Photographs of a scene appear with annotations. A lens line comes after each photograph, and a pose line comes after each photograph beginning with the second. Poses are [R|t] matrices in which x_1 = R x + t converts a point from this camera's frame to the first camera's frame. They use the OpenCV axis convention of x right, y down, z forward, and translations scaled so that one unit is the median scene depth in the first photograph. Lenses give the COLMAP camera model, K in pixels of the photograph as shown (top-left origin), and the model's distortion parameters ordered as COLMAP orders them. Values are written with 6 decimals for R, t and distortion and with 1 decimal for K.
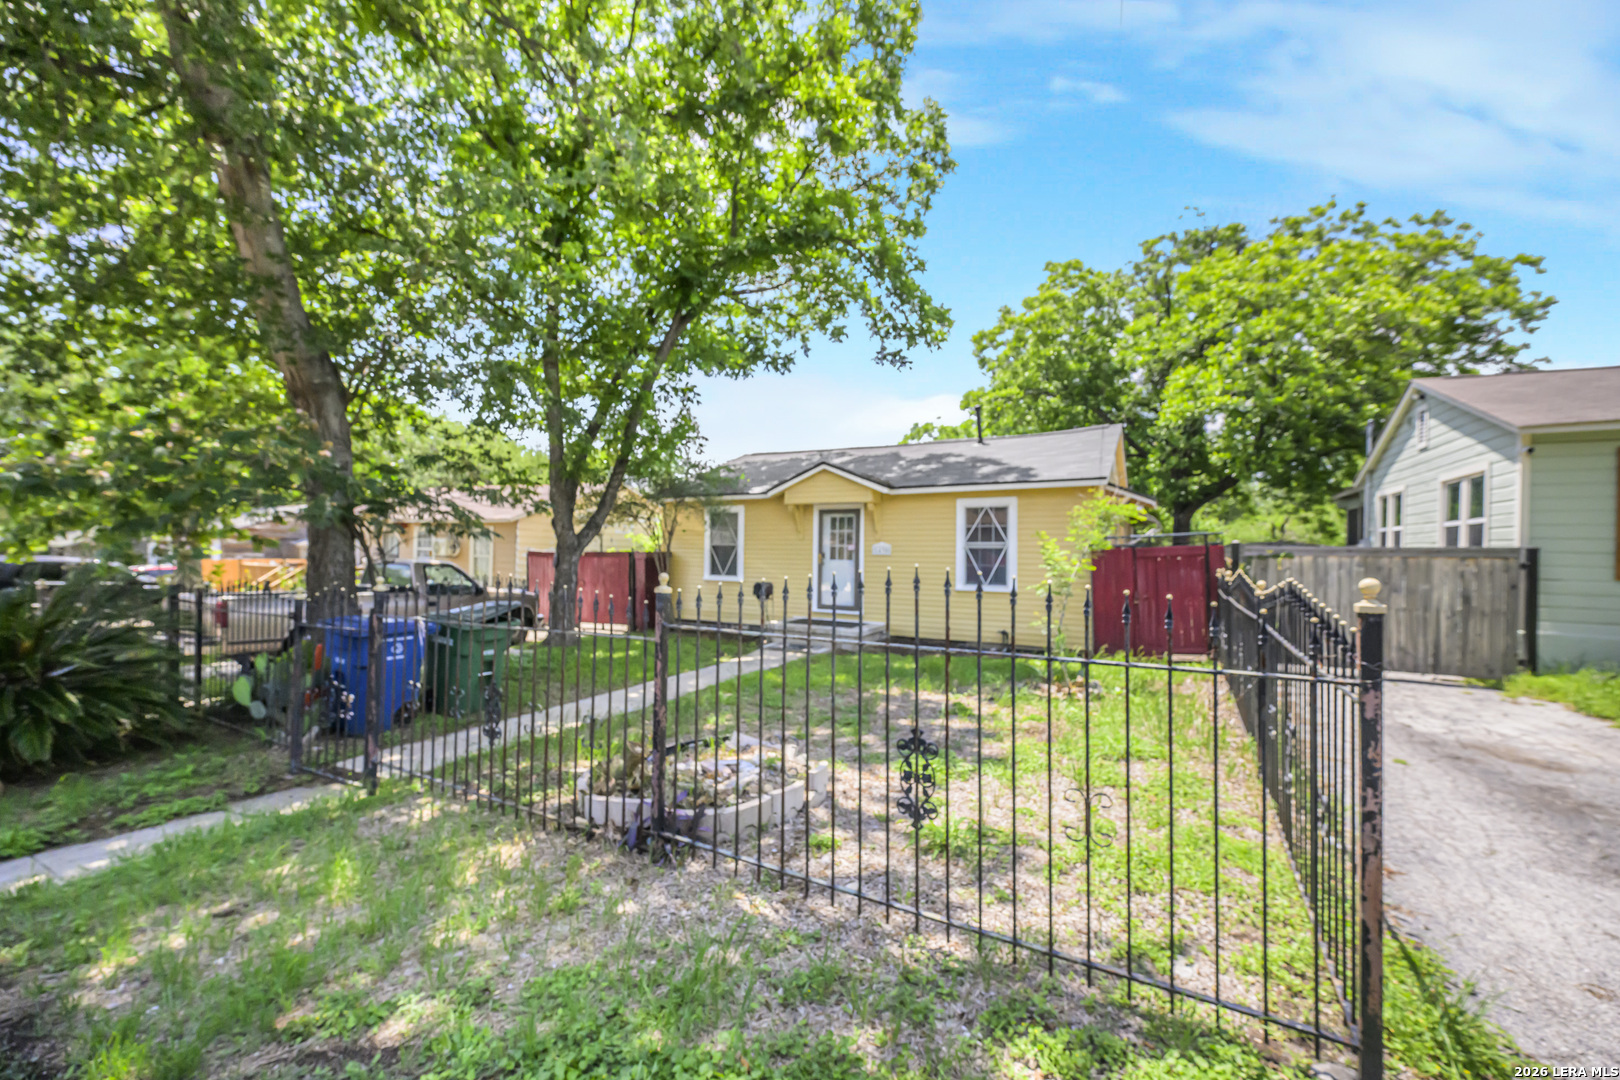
lens RADIAL K [[645.7, 0, 823.5], [0, 645.7, 544.7], [0, 0, 1]] dist [0.010195, -0.002023]
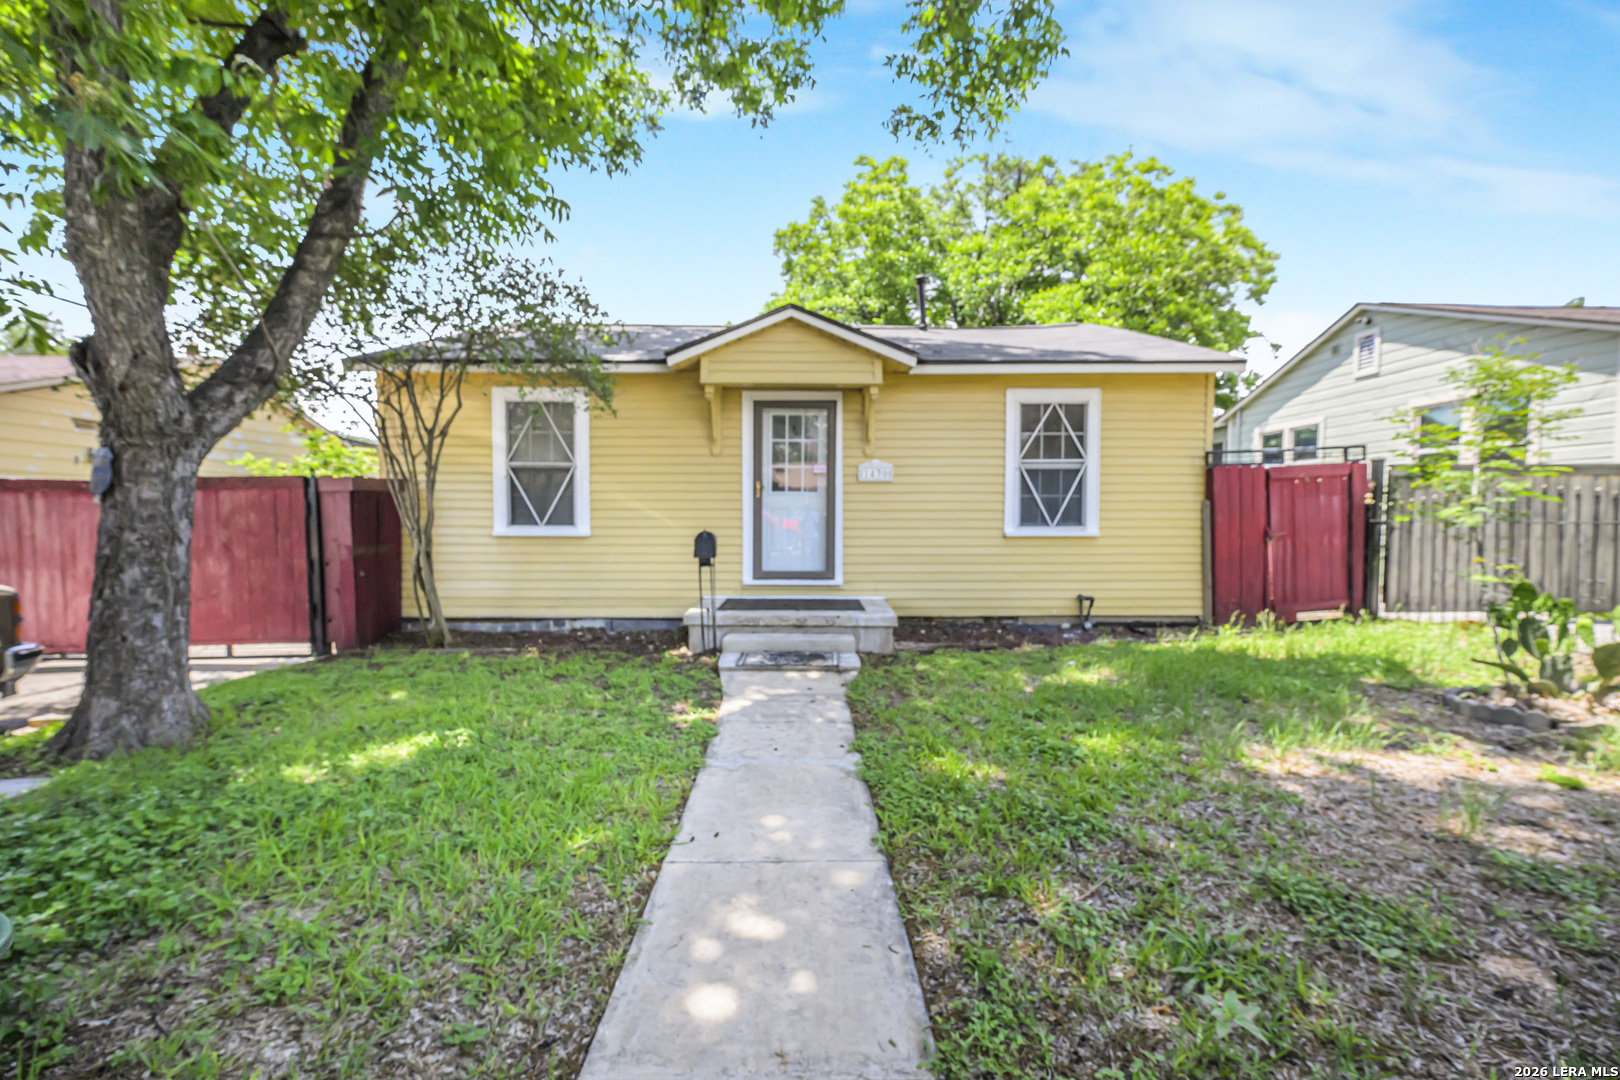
lens RADIAL K [[645.7, 0, 815.0], [0, 645.7, 534.3], [0, 0, 1]] dist [0.010195, -0.002023]
pose [[0.874692, -0.025041, 0.484032, -0.213074], [0.005399, 0.999106, 0.041930, 0.034327], [-0.484649, -0.034062, 0.874045, 0.451718]]
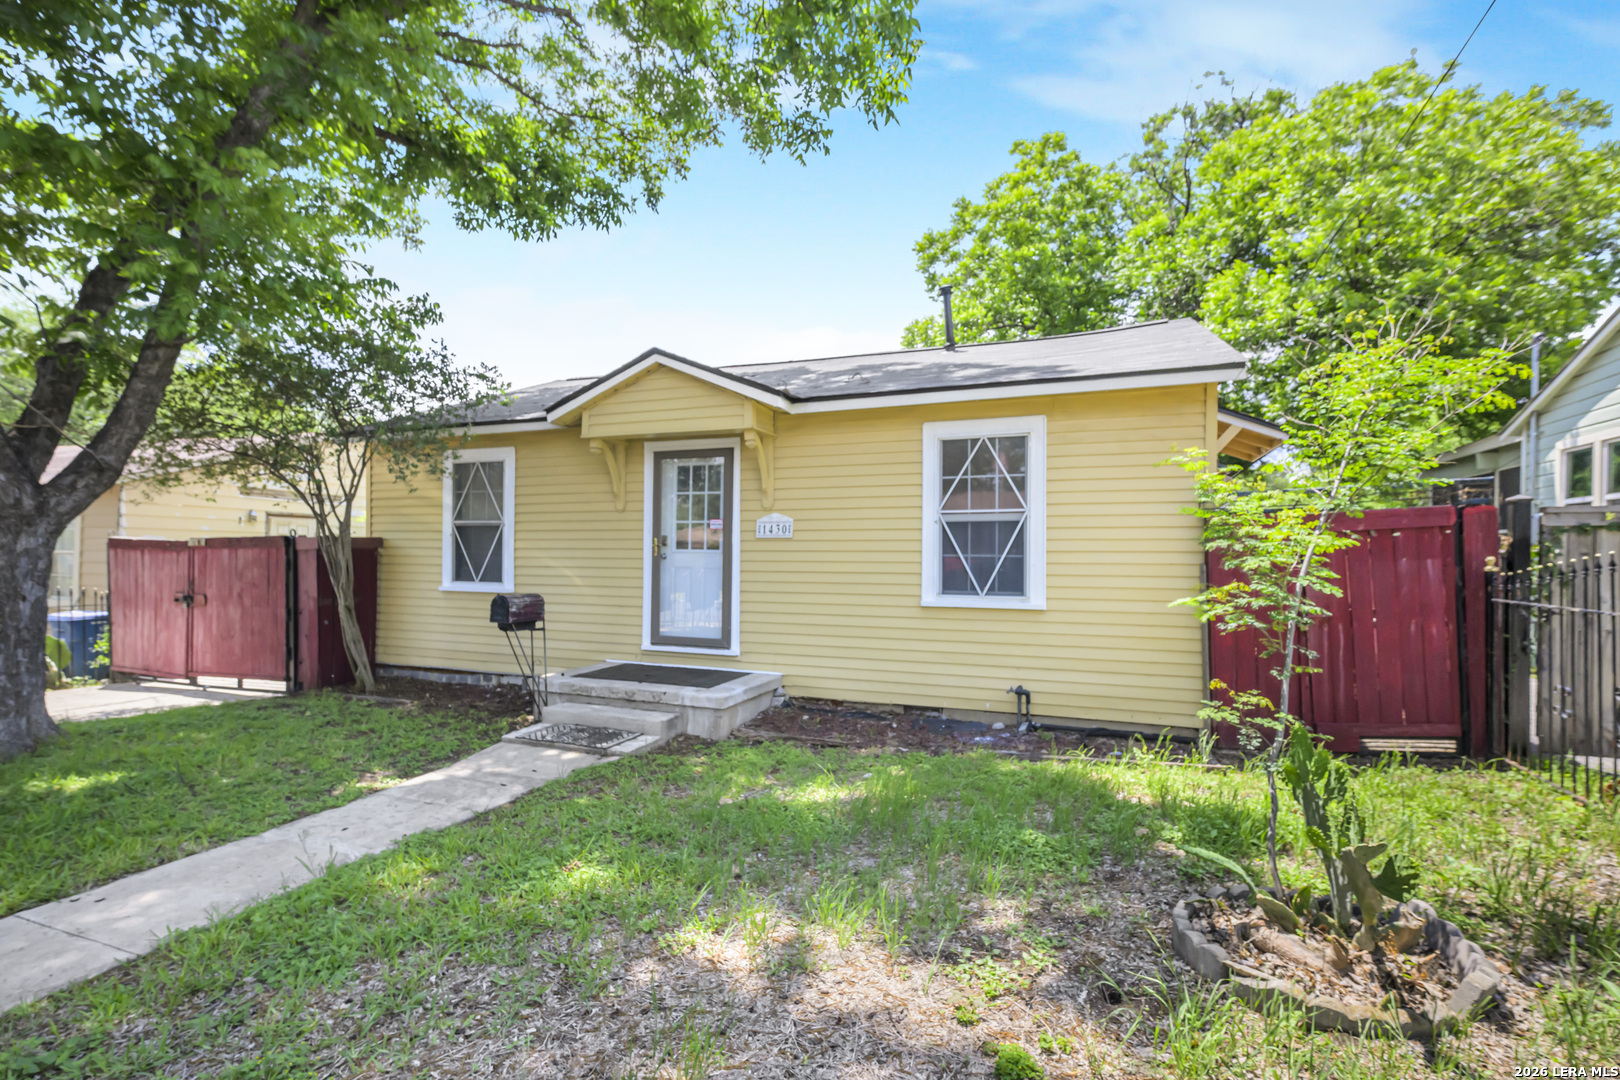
lens RADIAL K [[732.7, 0, 829.1], [0, 732.7, 551.0], [0, 0, 1]] dist [0.006036, 0.000493]
pose [[0.991344, -0.001887, 0.131275, 0.049783], [0.001905, 0.999998, -0.000017, 0.023182], [-0.131275, 0.000266, 0.991346, 0.373248]]
